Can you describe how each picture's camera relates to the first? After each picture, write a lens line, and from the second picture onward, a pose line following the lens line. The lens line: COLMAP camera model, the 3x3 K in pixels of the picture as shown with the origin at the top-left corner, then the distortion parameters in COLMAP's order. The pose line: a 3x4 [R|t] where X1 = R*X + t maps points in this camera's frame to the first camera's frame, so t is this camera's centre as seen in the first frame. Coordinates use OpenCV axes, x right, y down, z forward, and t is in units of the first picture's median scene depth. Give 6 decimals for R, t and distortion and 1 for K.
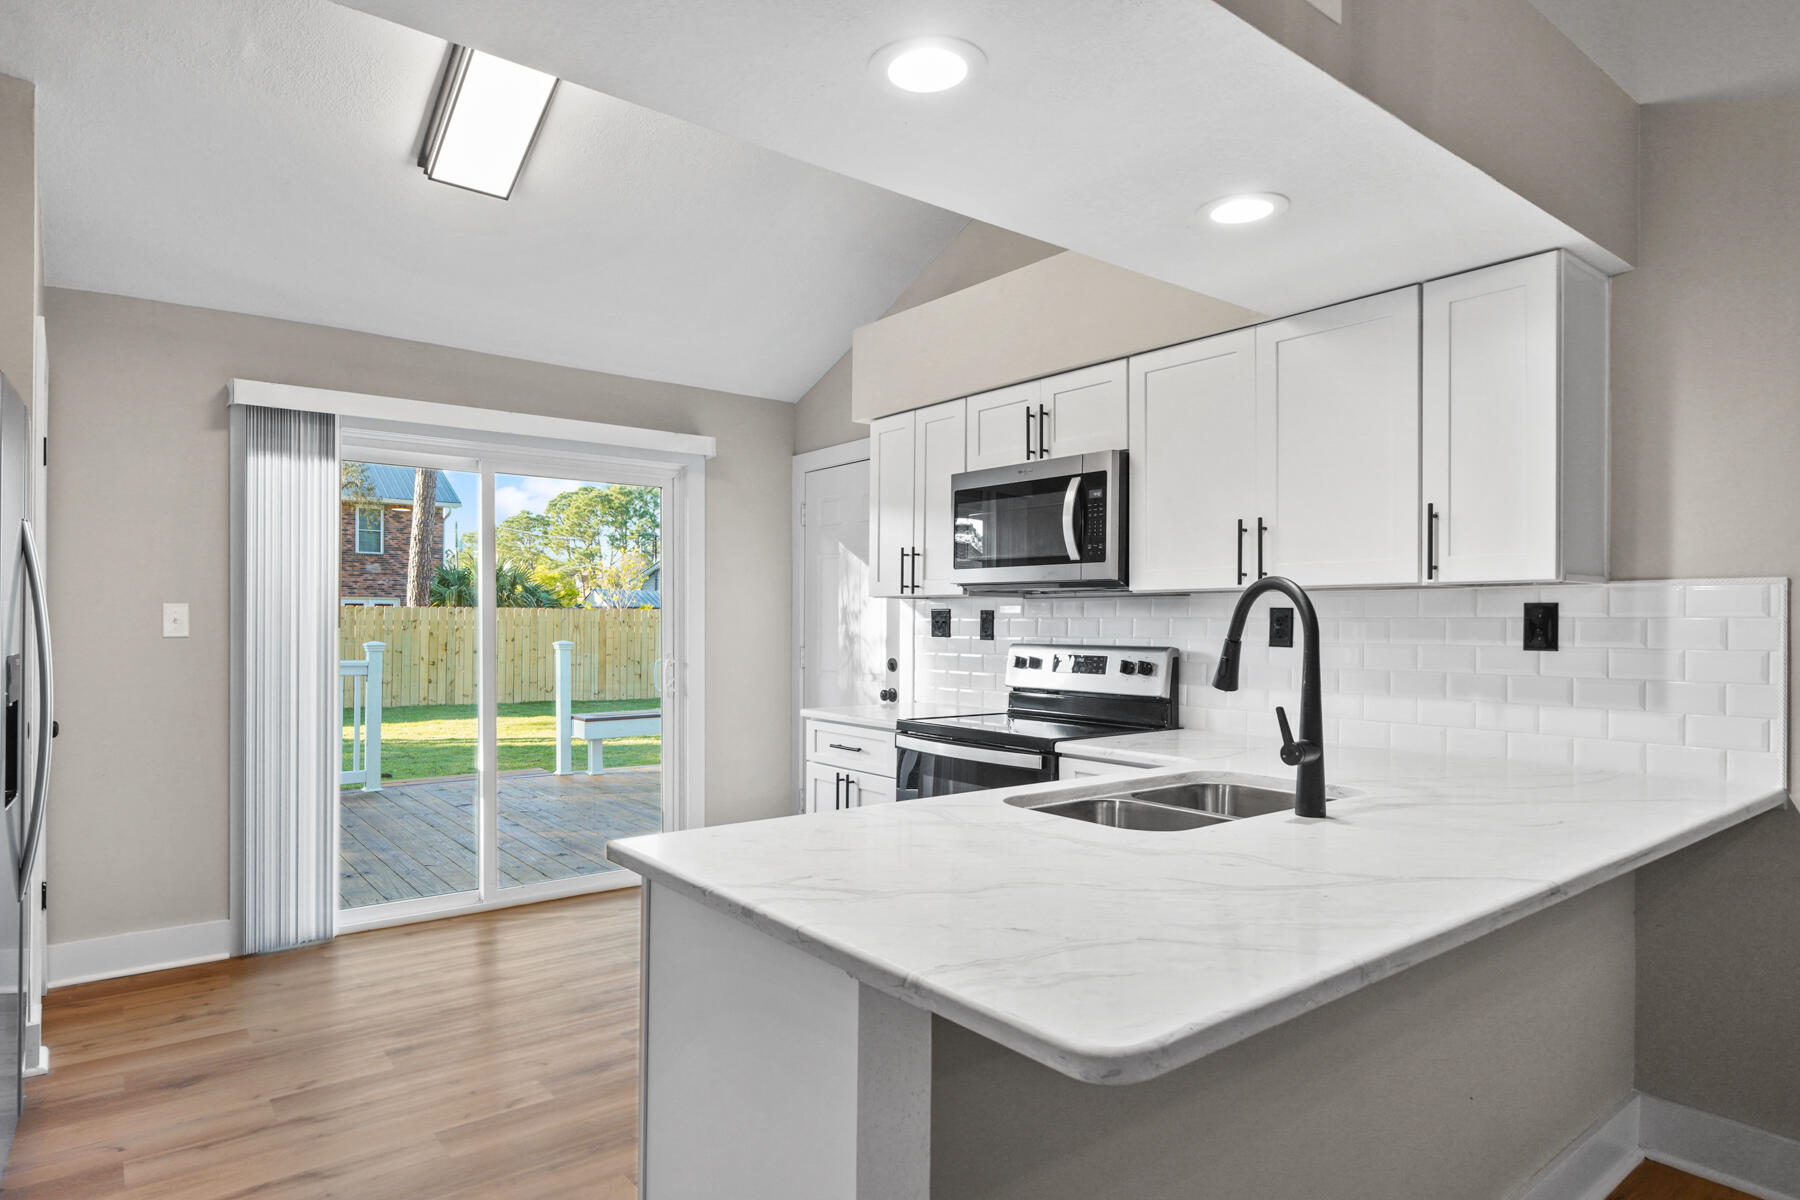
lens RADIAL K [[1030.5, 0, 888.9], [0, 1030.5, 611.5], [0, 0, 1]] dist [-0.043136, 0.000152]
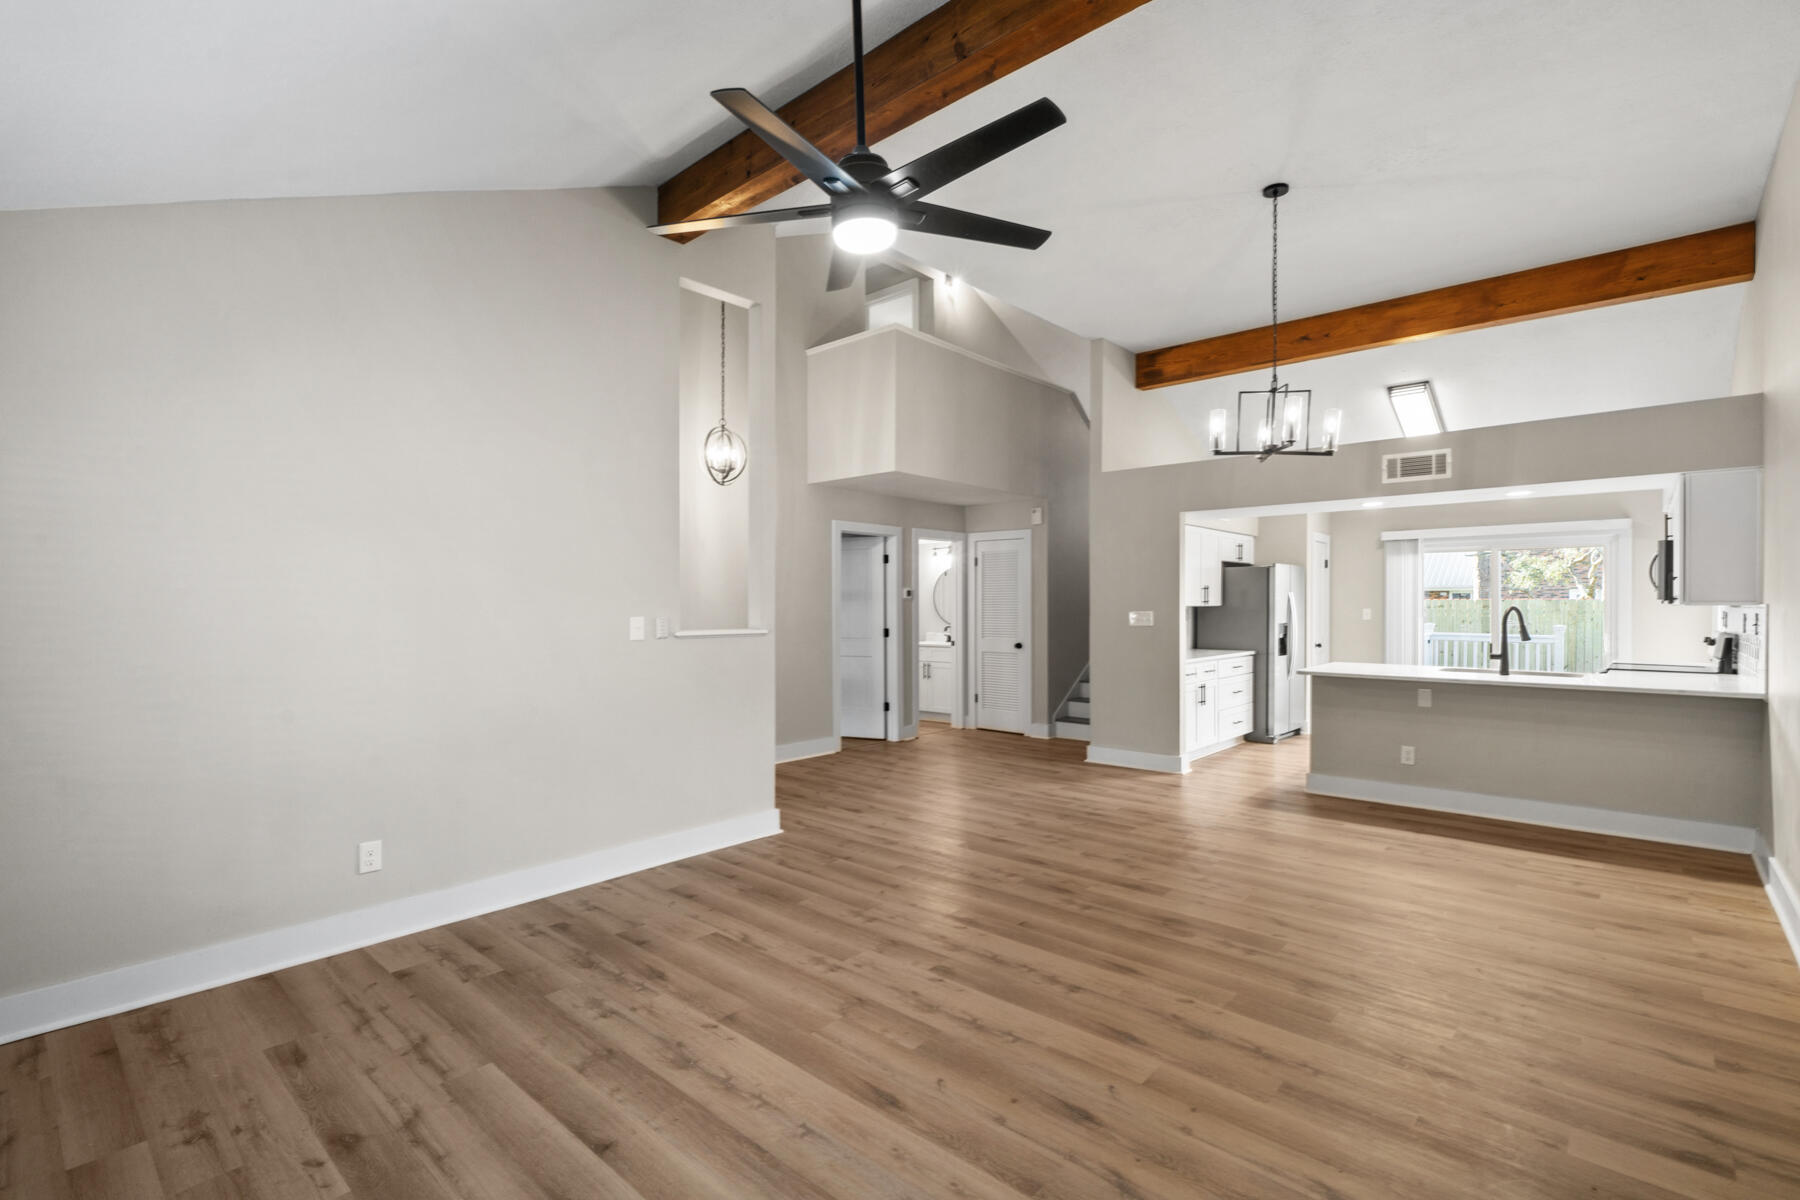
lens RADIAL K [[821.6, 0, 891.3], [0, 821.6, 605.5], [0, 0, 1]] dist [-0.003942, 0.001874]
pose [[0.167536, -0.001250, -0.985865, 0.662726], [0.007272, 0.999974, -0.000032, -0.011969], [0.985839, -0.007164, 0.167540, -0.361788]]
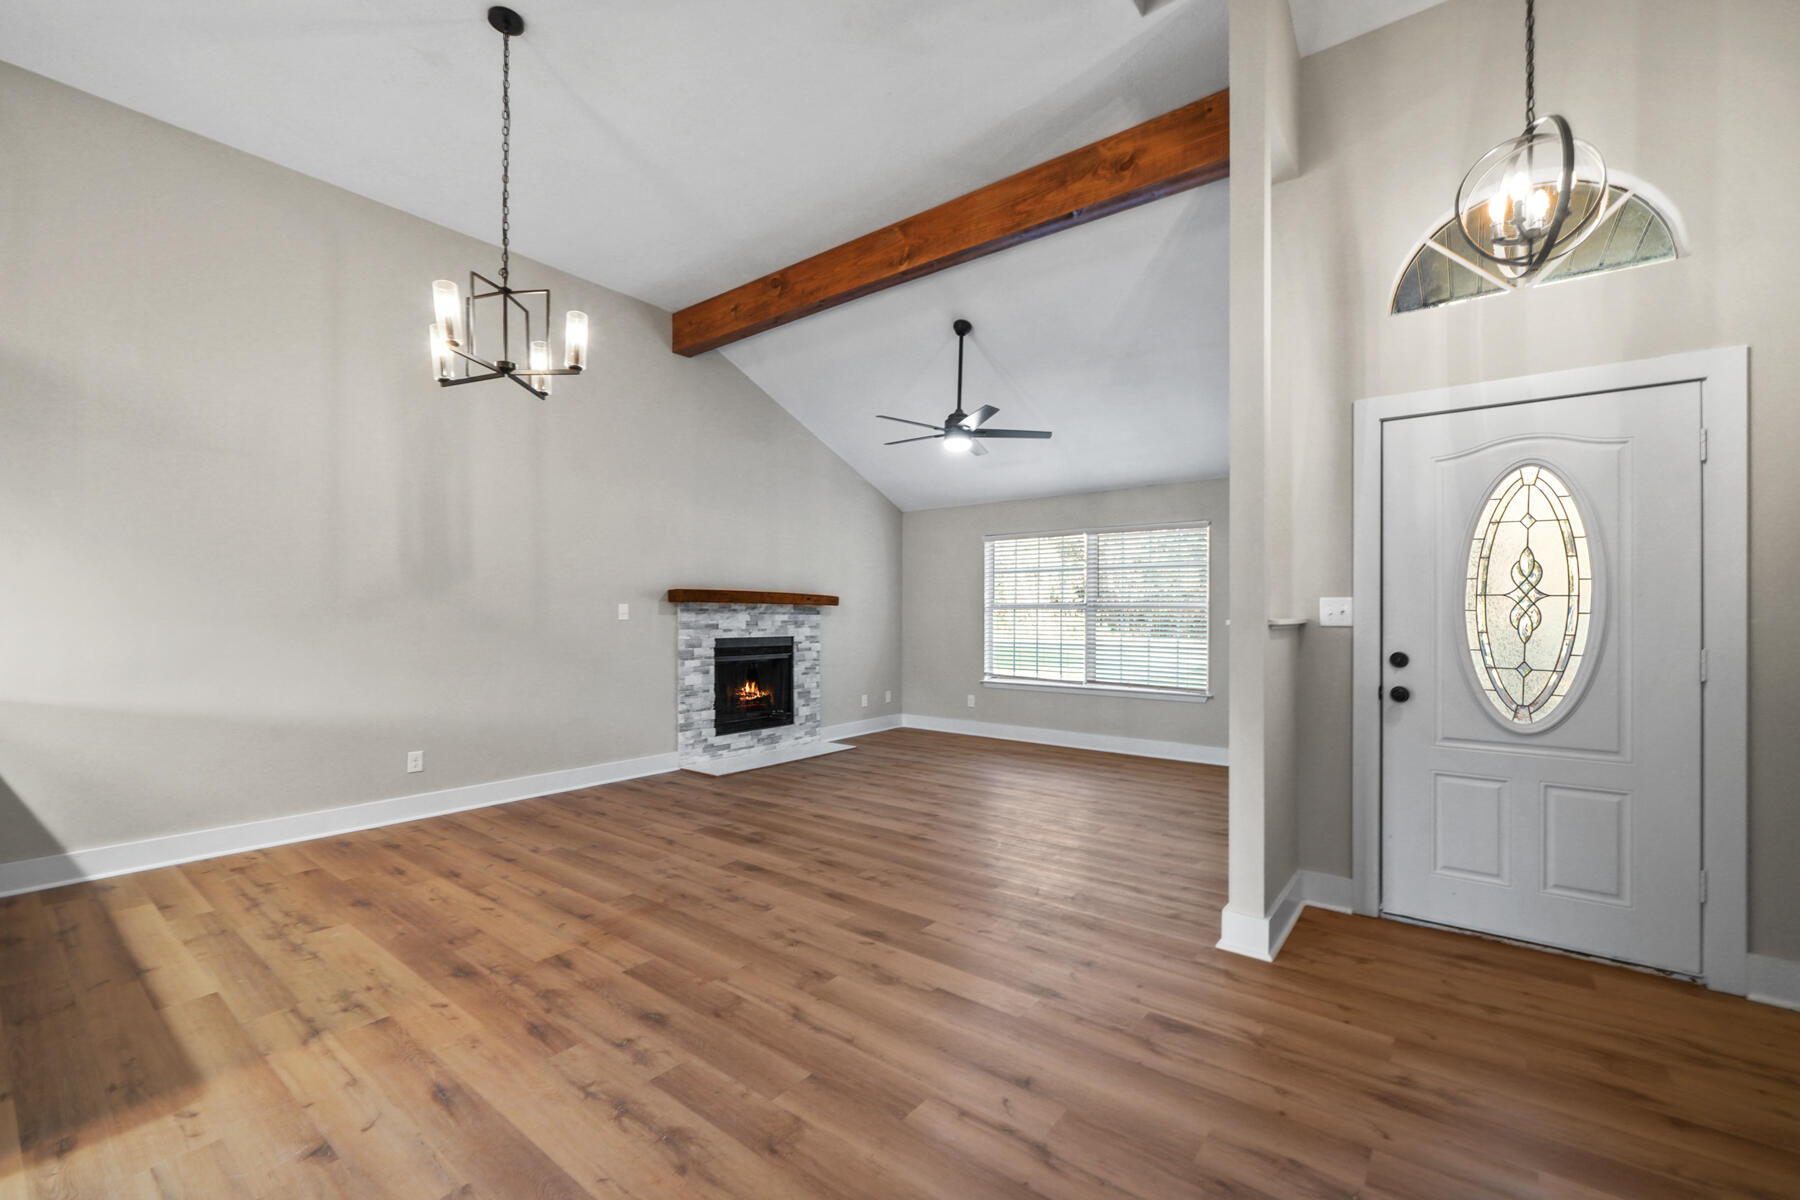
lens RADIAL K [[757.4, 0, 892.9], [0, 757.4, 608.7], [0, 0, 1]] dist [0.000473, 0.000131]
pose [[-0.239158, 0.007585, 0.970951, -0.248050], [-0.008420, 0.999916, -0.009885, 0.004542], [-0.970944, -0.010539, -0.239074, -0.112290]]
